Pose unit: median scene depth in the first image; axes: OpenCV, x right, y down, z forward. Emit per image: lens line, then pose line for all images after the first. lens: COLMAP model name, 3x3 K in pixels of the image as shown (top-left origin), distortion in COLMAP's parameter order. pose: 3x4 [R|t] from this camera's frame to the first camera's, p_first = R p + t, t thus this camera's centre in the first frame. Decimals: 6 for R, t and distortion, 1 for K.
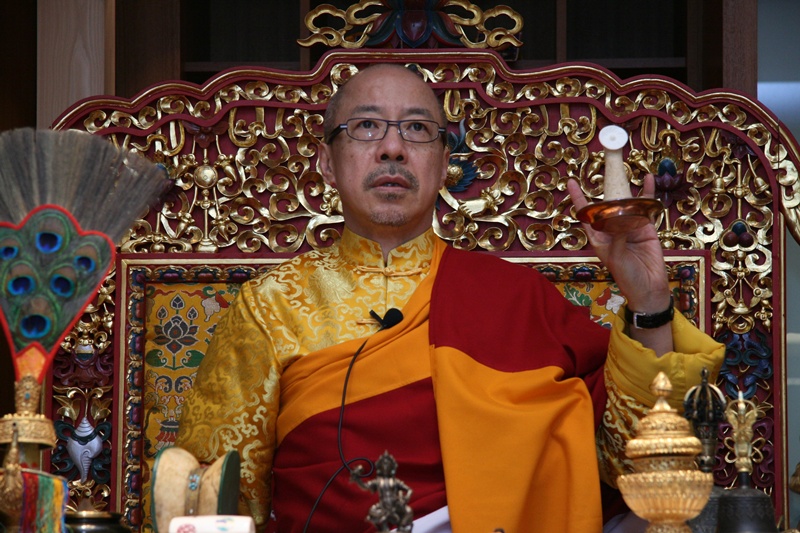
lens RADIAL K [[3016.0, 0, 400.0], [0, 3016.0, 266.5], [0, 0, 1]] dist [0.616286, -1.573135]
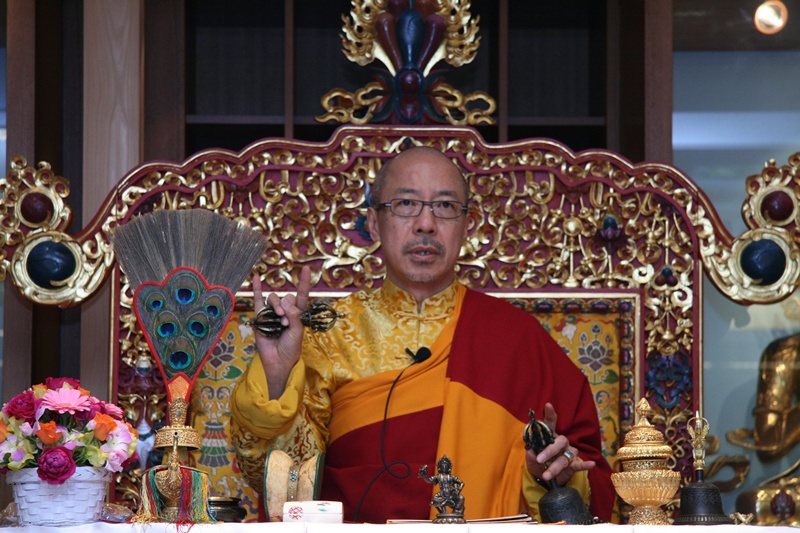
lens RADIAL K [[3179.9, 0, 400.0], [0, 3179.9, 266.5], [0, 0, 1]] dist [0.429317, 2.730445]
pose [[0.997760, 0.008119, 0.066401, -0.086436], [-0.008944, 0.999886, 0.012138, -0.029686], [-0.066295, -0.012705, 0.997719, -0.313039]]
